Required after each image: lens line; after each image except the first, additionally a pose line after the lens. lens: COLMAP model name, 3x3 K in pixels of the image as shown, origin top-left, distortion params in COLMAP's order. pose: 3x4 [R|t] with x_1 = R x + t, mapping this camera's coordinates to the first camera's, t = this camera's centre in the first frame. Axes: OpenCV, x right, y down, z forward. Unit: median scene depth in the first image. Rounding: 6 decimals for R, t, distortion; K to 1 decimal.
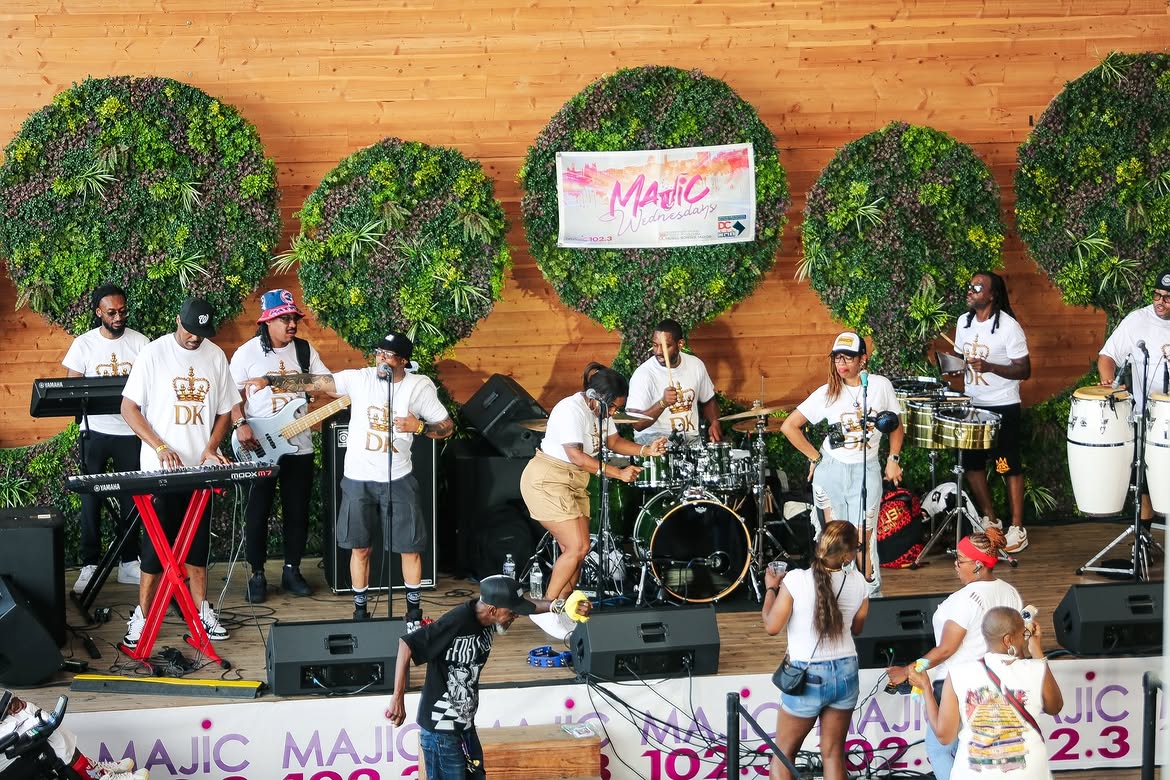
lens RADIAL K [[4067.3, 0, 610.7], [0, 4067.3, 391.0], [0, 0, 1]] dist [0.373495, 0.127958]
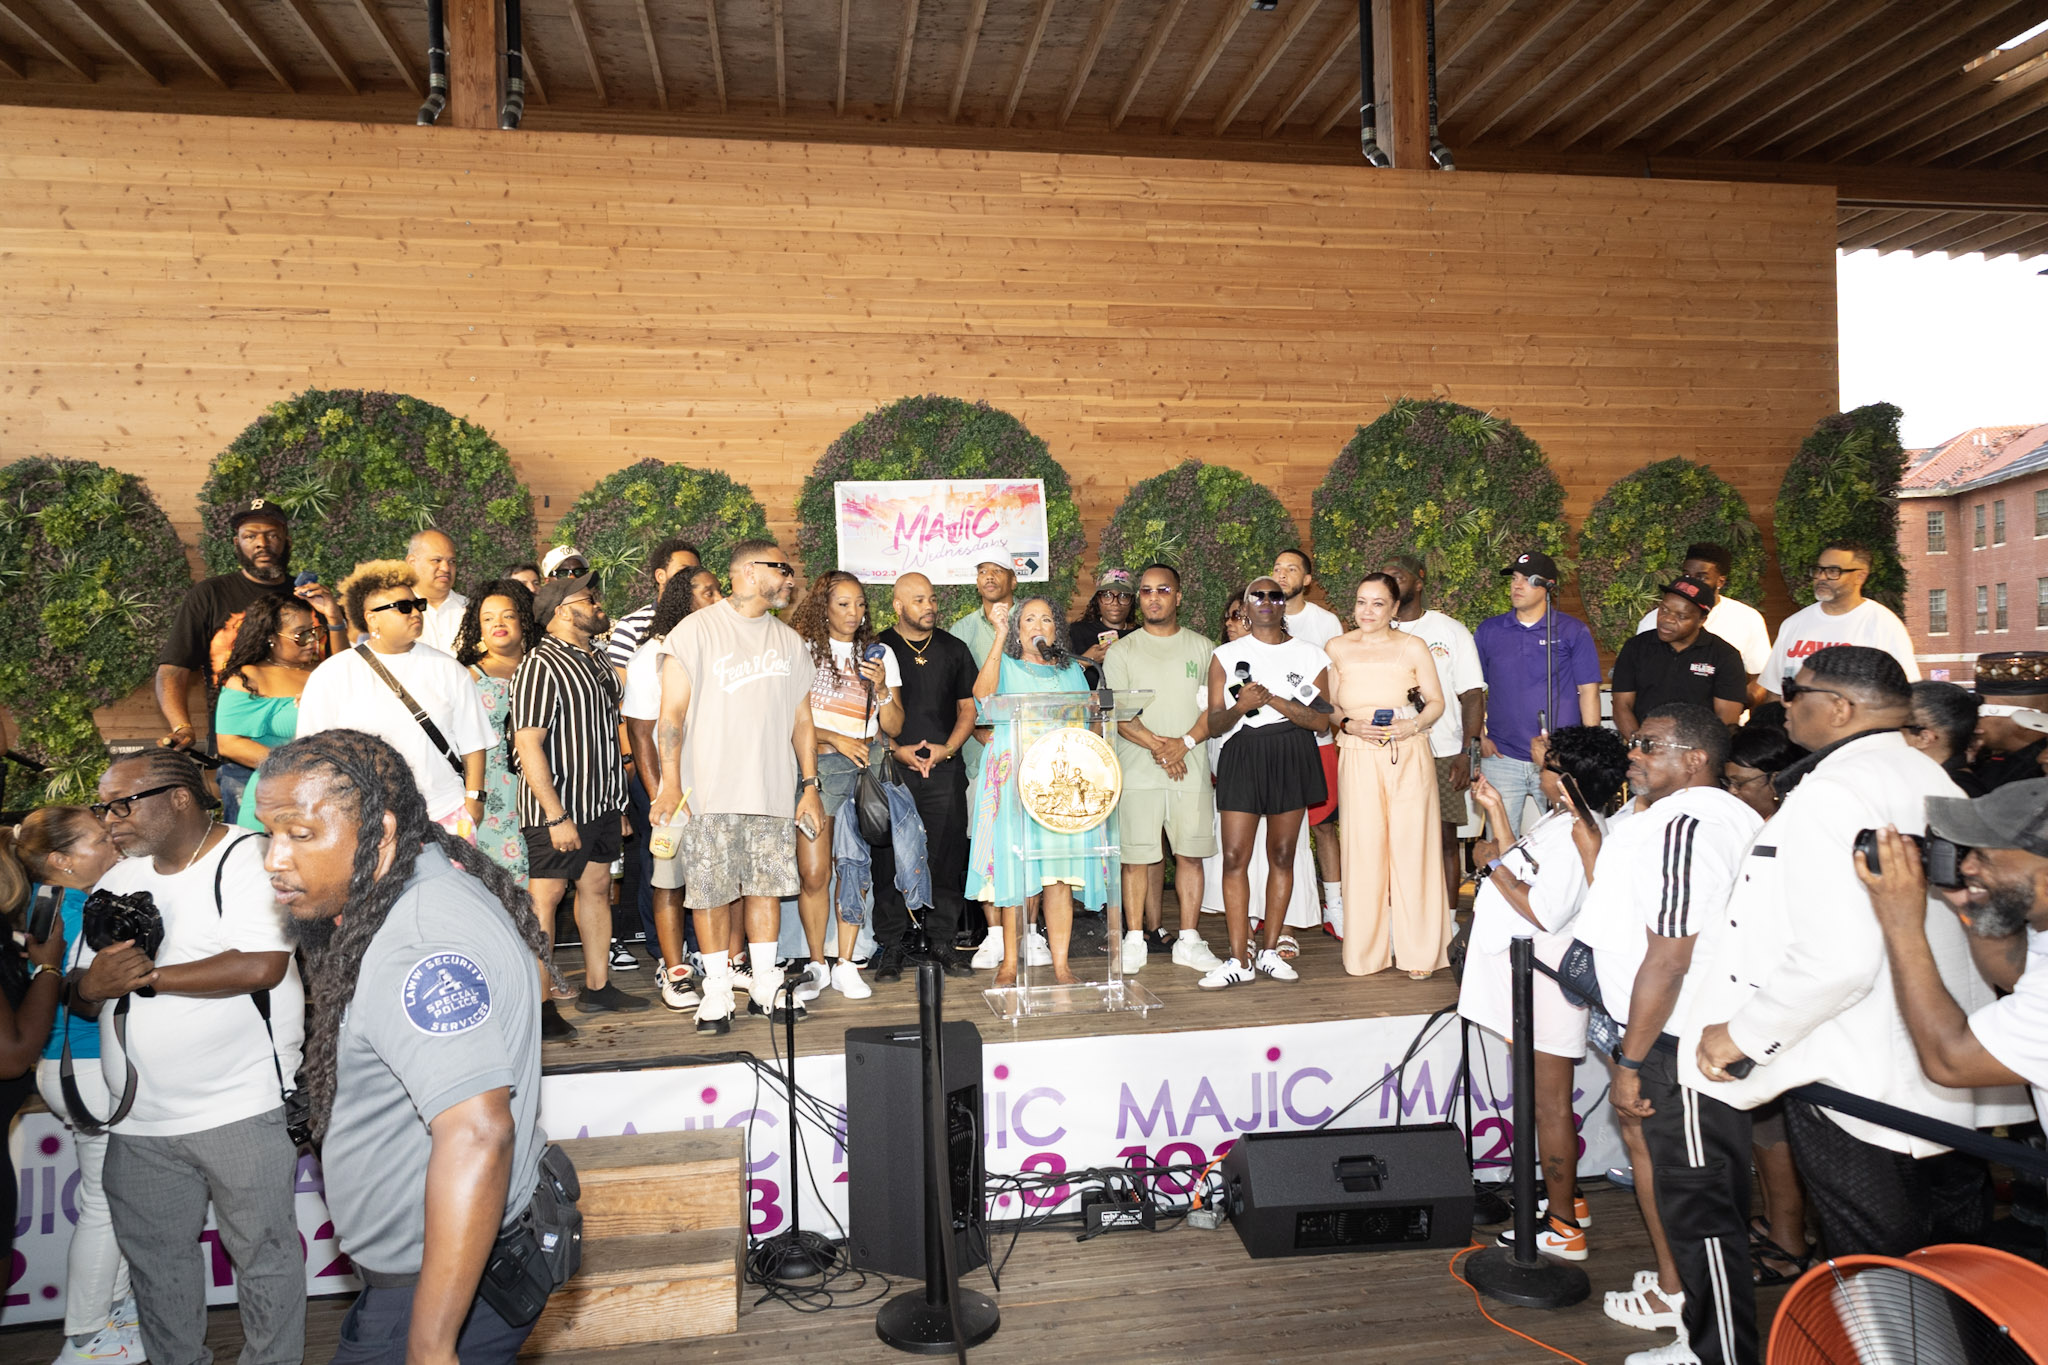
lens RADIAL K [[1350.1, 0, 1027.1], [0, 1350.1, 691.3], [0, 0, 1]] dist [0.011325, 0.003337]
pose [[0.999168, -0.026061, -0.031367, 0.039928], [0.019570, 0.981227, -0.191859, 0.050395], [0.035779, 0.191086, 0.980921, 0.697596]]
